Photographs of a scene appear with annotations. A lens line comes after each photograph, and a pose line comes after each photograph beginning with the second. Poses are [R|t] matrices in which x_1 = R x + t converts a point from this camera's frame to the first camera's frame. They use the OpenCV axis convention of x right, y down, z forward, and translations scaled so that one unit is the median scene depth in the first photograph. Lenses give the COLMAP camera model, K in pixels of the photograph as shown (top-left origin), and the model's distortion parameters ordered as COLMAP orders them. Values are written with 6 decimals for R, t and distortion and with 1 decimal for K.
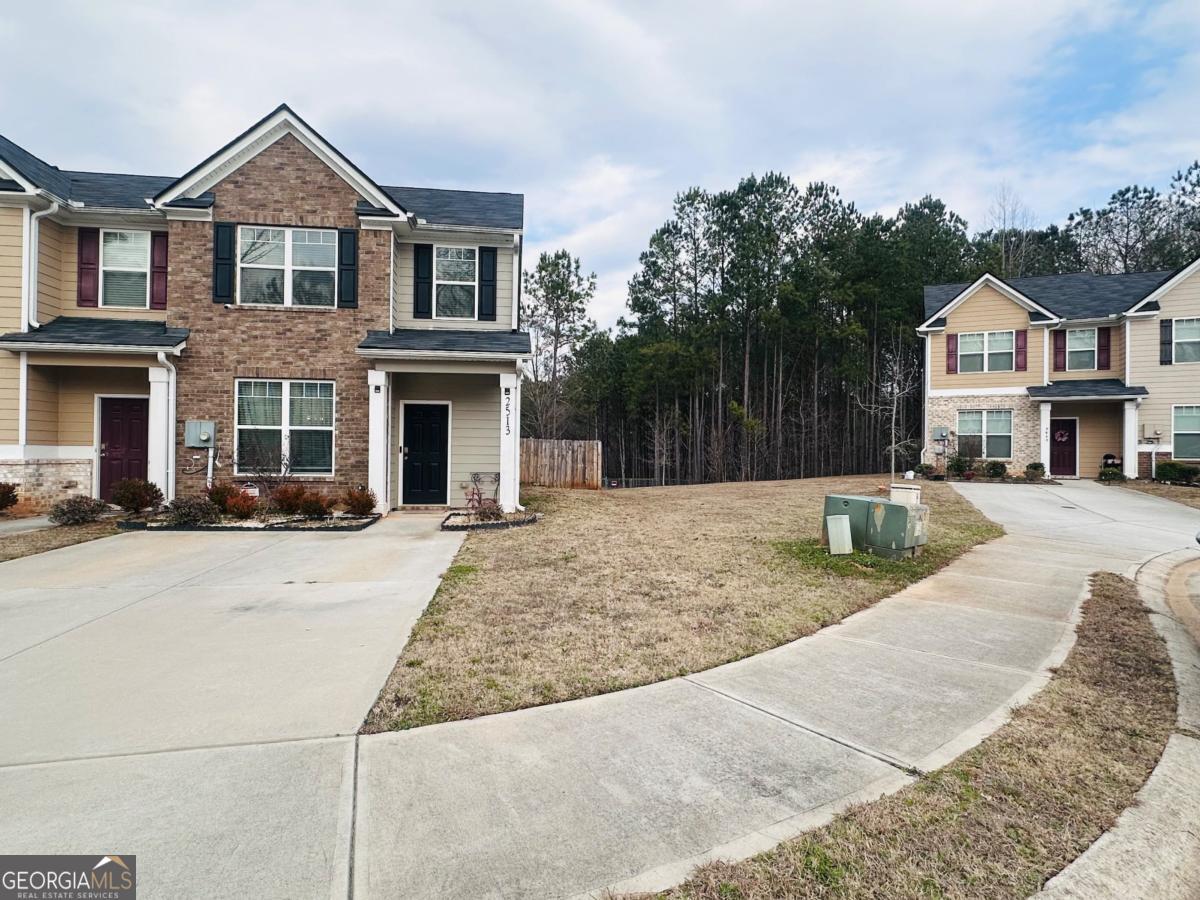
lens RADIAL K [[659.6, 0, 602.5], [0, 659.6, 453.5], [0, 0, 1]] dist [0.001750, 0.000480]
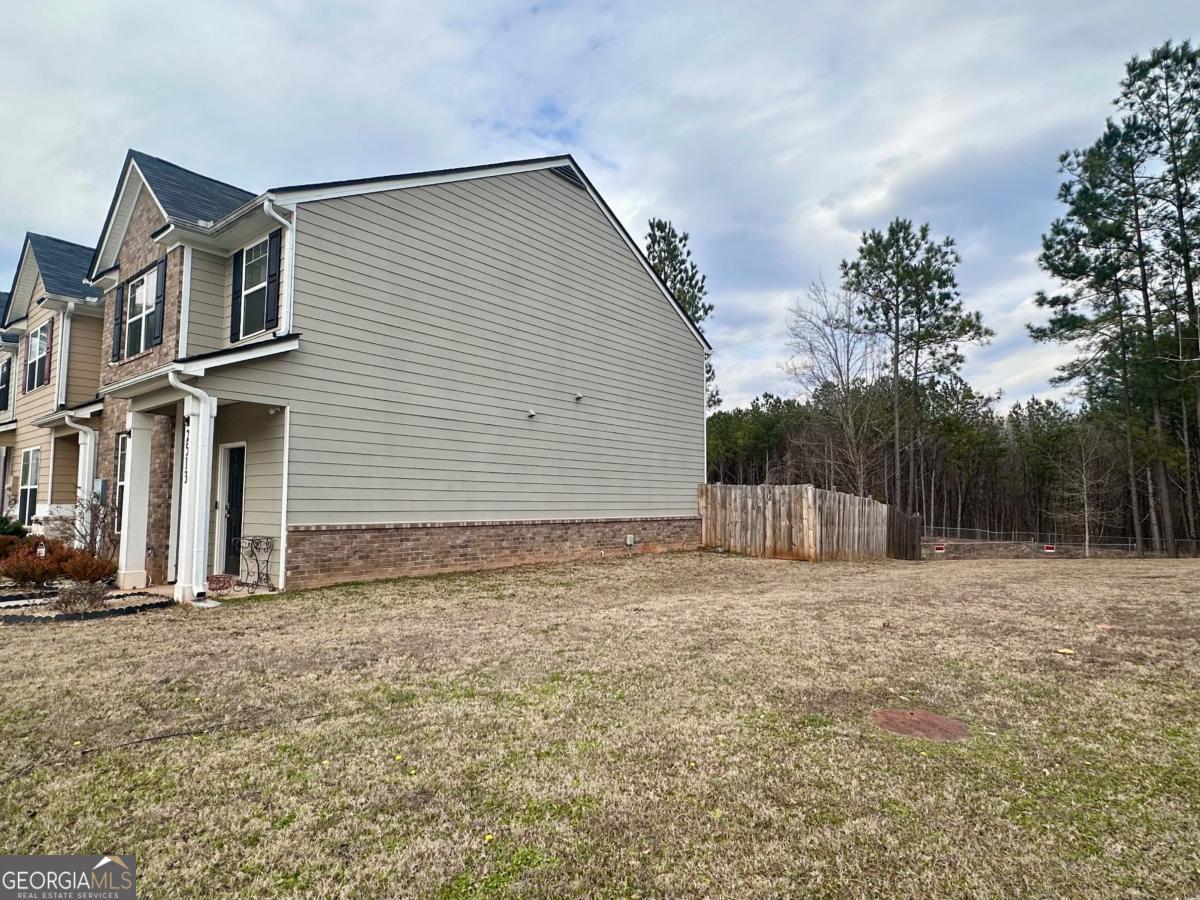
lens RADIAL K [[659.6, 0, 600.7], [0, 659.6, 449.1], [0, 0, 1]] dist [0.001750, 0.000480]
pose [[0.692525, -0.068231, -0.718160, 0.317133], [0.009921, 0.996324, -0.085092, -0.001194], [0.721326, 0.051803, 0.690656, 0.409759]]
